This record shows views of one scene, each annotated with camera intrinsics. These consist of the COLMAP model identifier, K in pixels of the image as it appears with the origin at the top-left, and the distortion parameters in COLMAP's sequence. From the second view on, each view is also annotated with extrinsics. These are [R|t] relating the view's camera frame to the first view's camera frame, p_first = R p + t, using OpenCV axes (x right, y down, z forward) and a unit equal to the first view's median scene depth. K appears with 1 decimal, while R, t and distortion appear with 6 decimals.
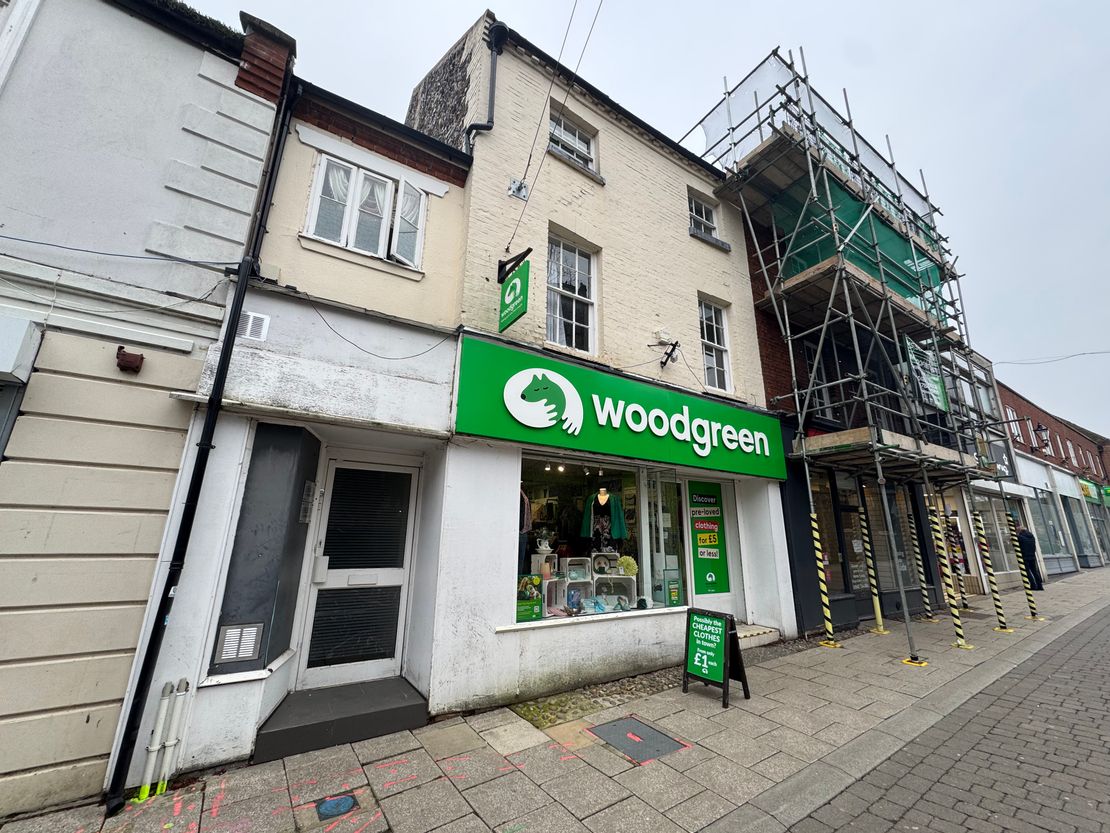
lens RADIAL K [[443.1, 0, 555.8], [0, 443.1, 415.8], [0, 0, 1]] dist [-0.000651, 0.000304]
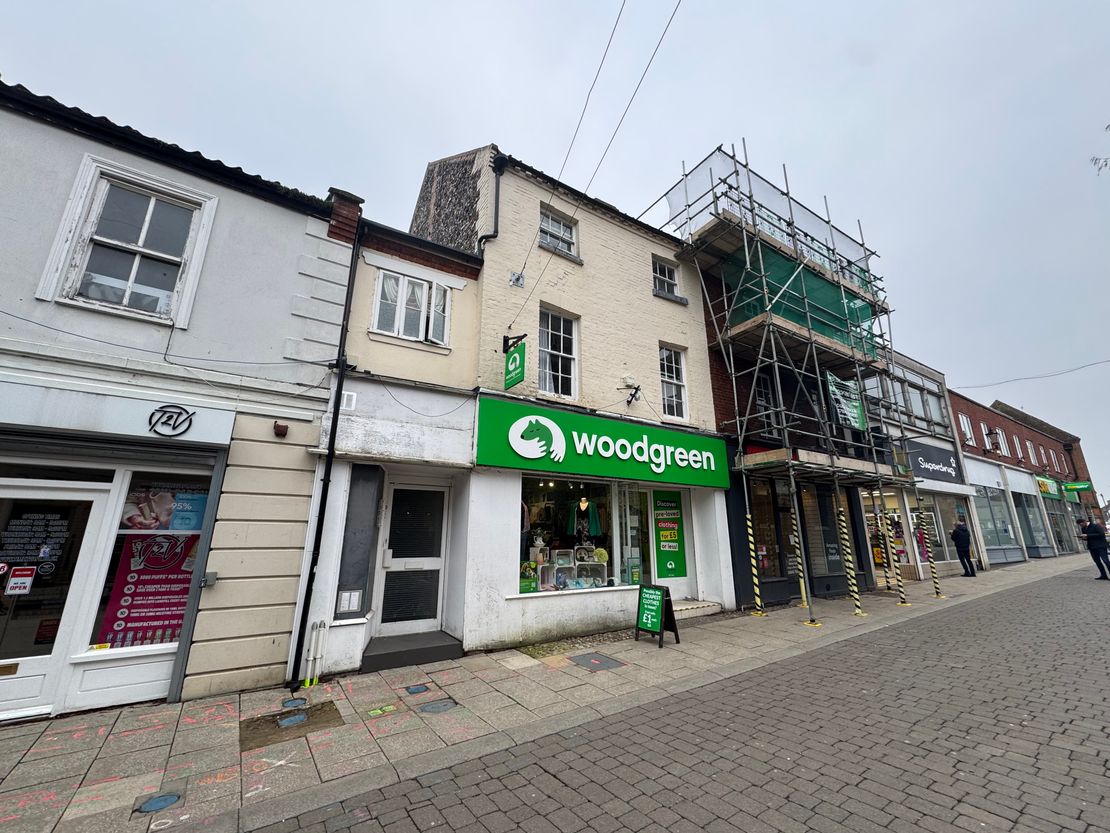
lens RADIAL K [[442.9, 0, 555.0], [0, 442.9, 416.5], [0, 0, 1]] dist [-0.000654, -0.000012]
pose [[0.999890, -0.013114, -0.006904, 0.041226], [0.013139, 0.999907, 0.003544, -0.108076], [0.006857, -0.003634, 0.999970, -0.410675]]
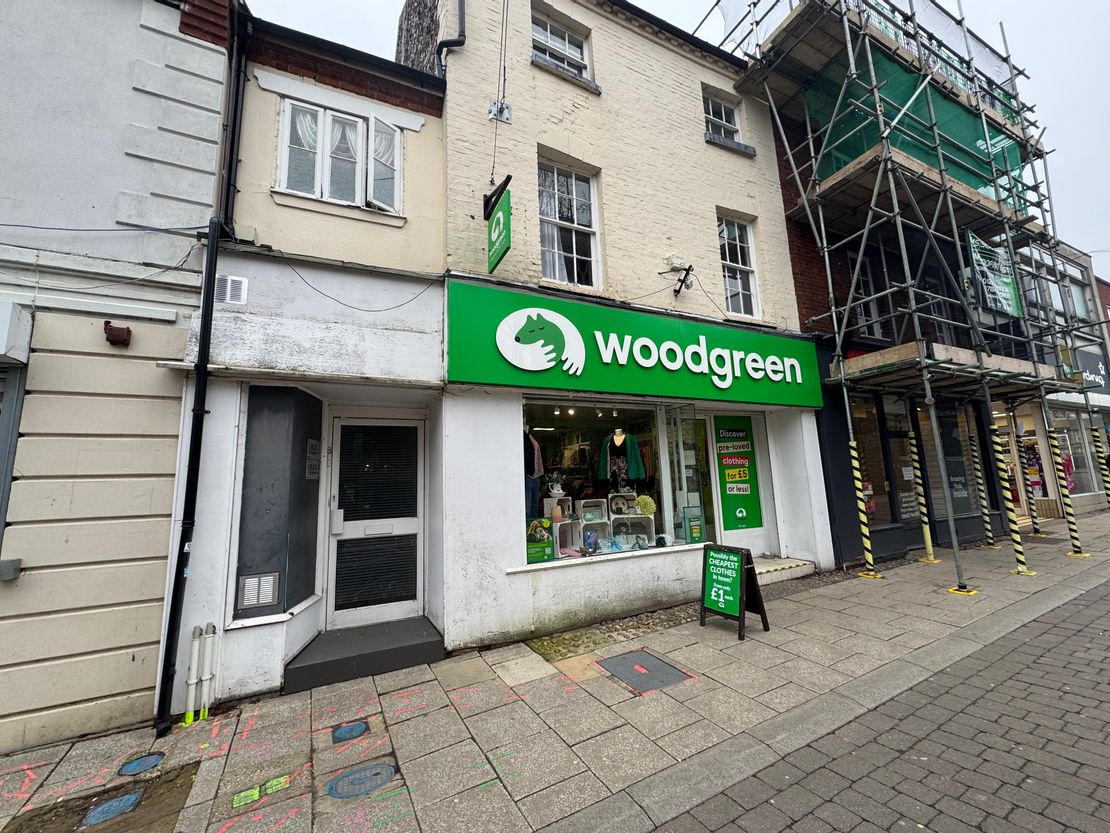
lens RADIAL K [[442.9, 0, 555.0], [0, 442.9, 416.5], [0, 0, 1]] dist [-0.000654, -0.000012]
pose [[0.991584, -0.068370, -0.109940, 0.097034], [0.080749, 0.990376, 0.112404, 0.020444], [0.101197, -0.120335, 0.987562, 0.040348]]
